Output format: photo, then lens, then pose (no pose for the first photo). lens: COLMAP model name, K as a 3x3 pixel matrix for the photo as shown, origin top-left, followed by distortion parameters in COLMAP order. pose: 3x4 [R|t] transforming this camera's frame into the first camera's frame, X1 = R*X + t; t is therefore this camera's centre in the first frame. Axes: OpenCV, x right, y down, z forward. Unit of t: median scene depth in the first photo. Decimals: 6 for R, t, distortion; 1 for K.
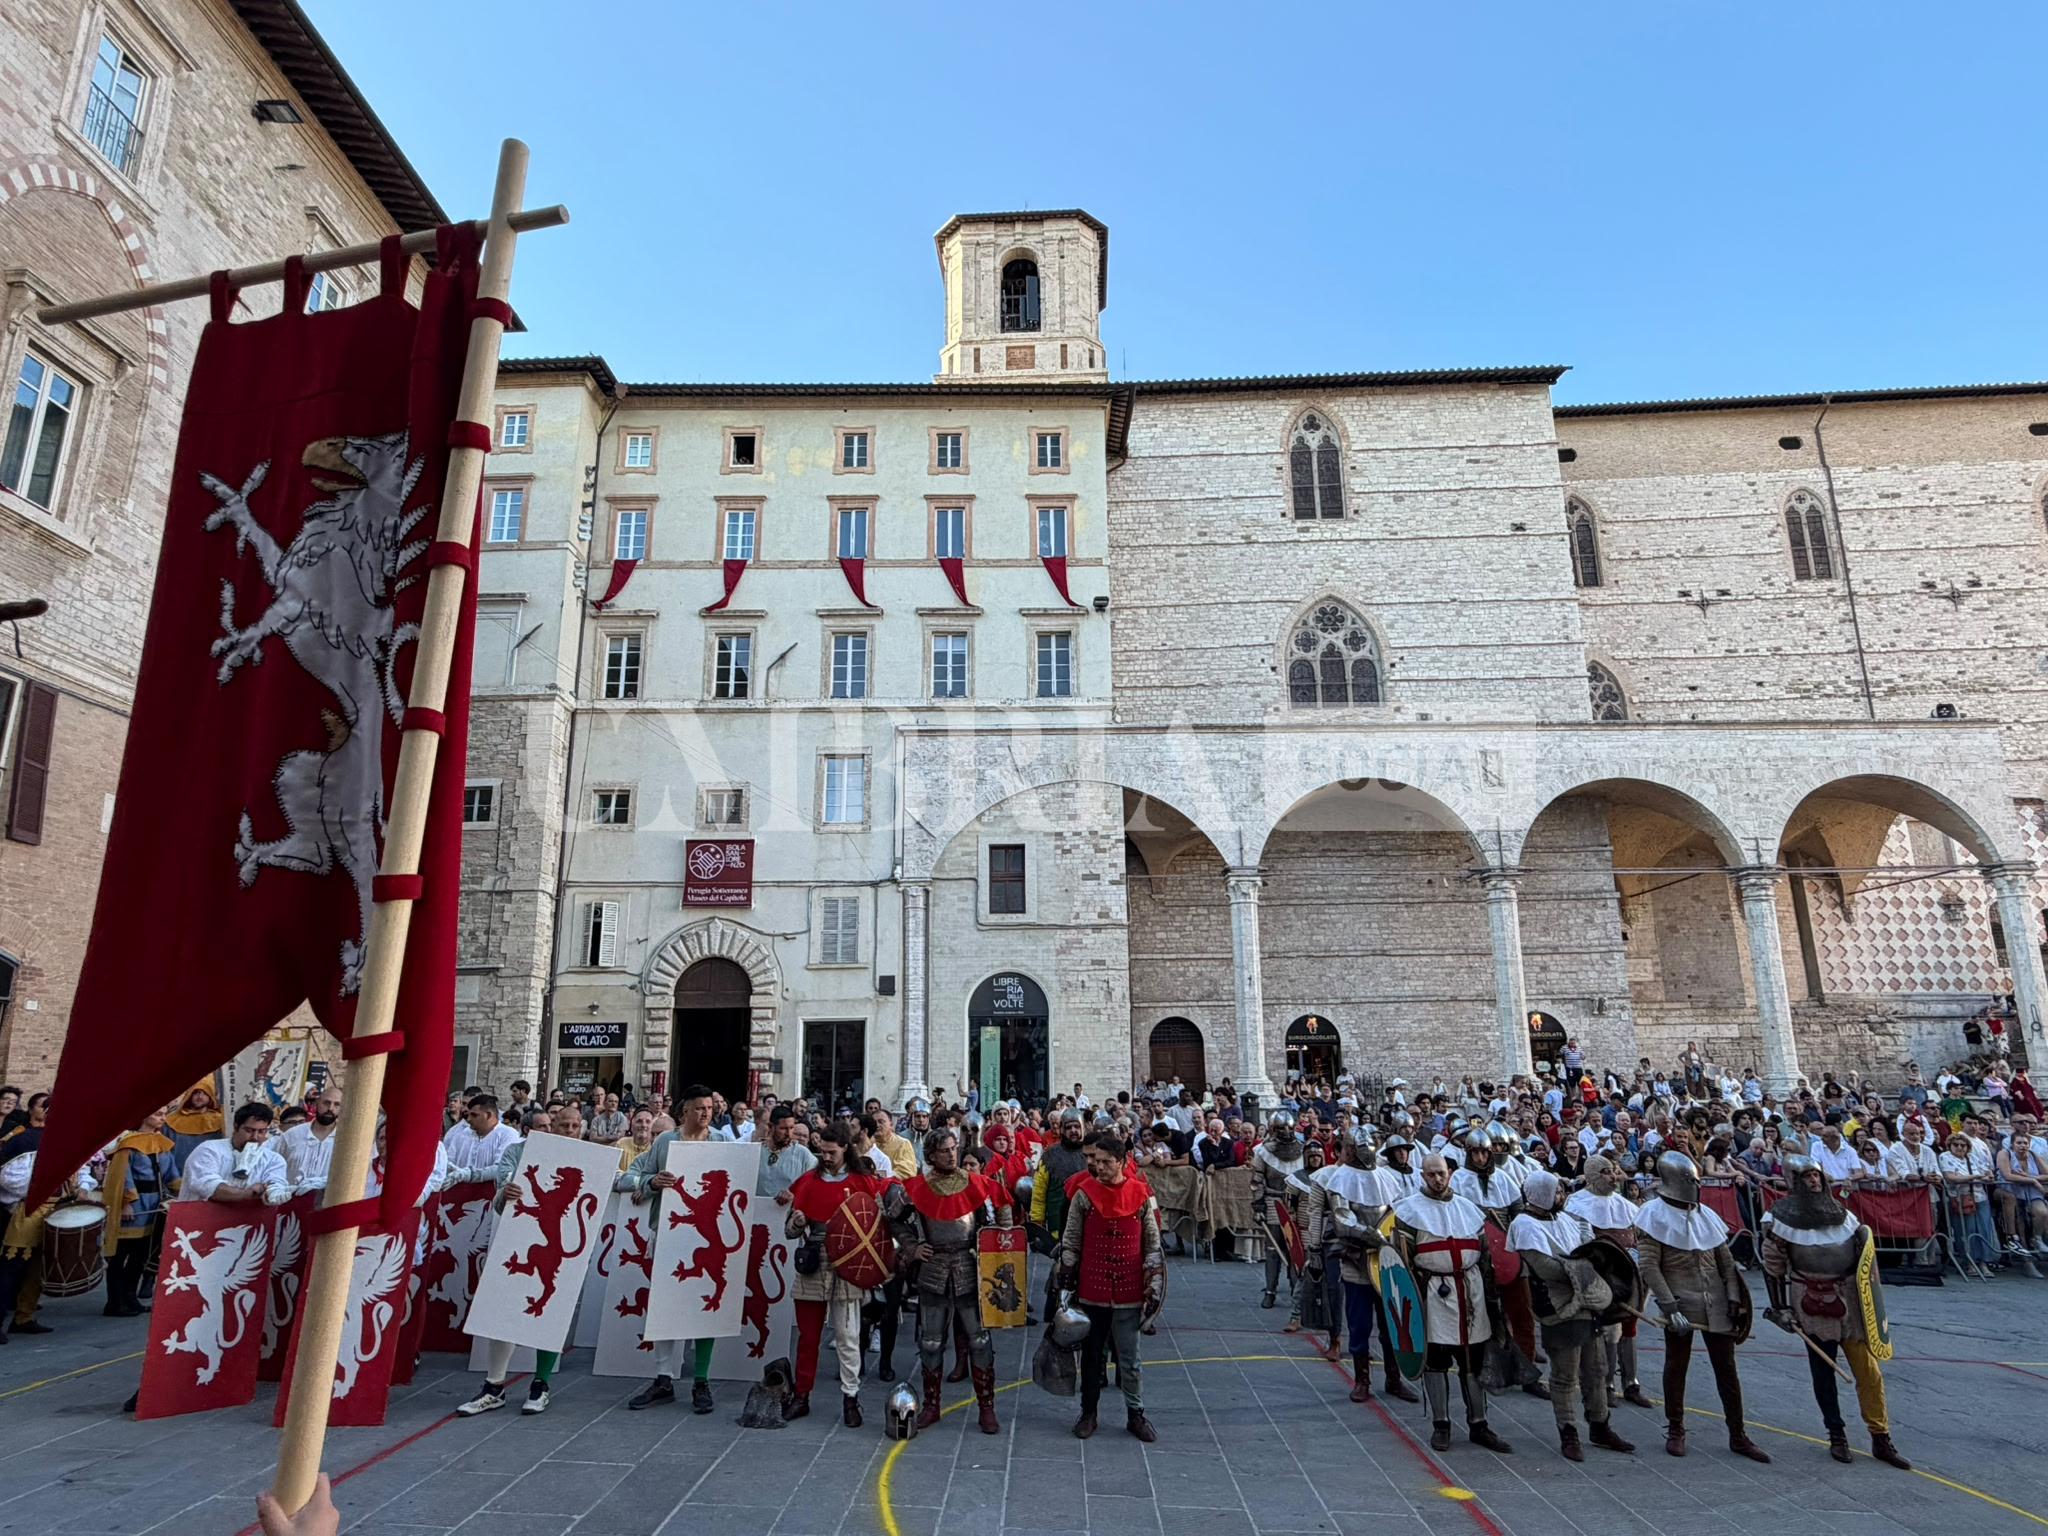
lens RADIAL K [[1161.9, 0, 1033.3], [0, 1161.9, 767.2], [0, 0, 1]] dist [-0.001900, 0.003696]
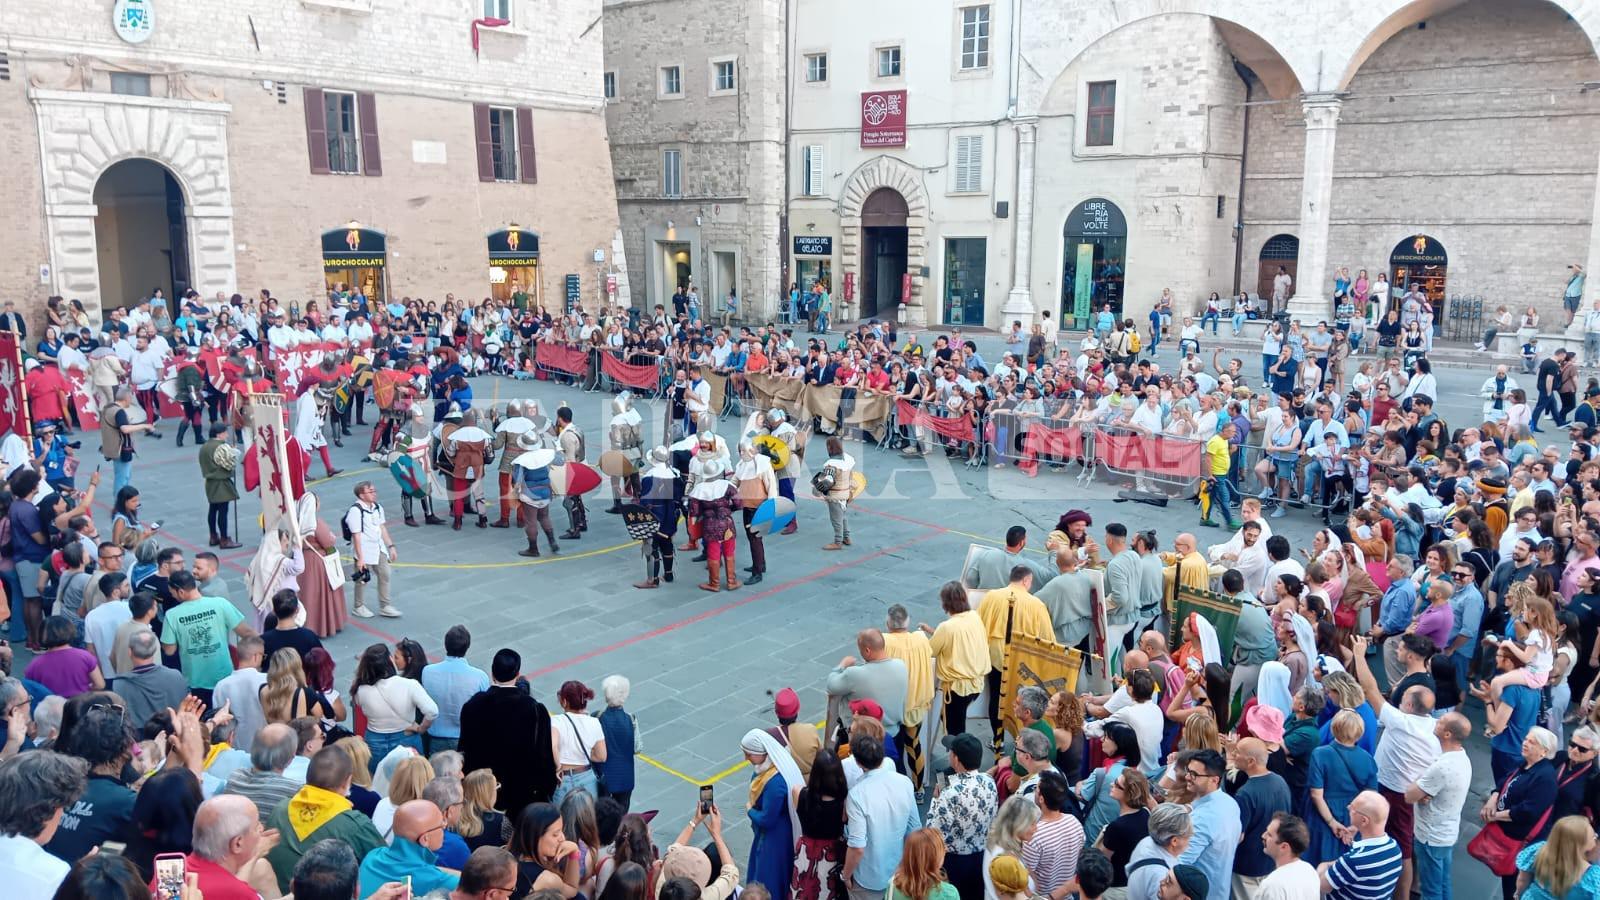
lens RADIAL K [[1207.9, 0, 799.5], [0, 1207.9, 466.8], [0, 0, 1]] dist [0.036757, -0.081710]
pose [[0.792843, 0.130024, -0.595394, 0.498646], [0.137445, 0.913653, 0.382553, -0.081879], [0.593724, -0.385139, 0.706512, -0.133573]]
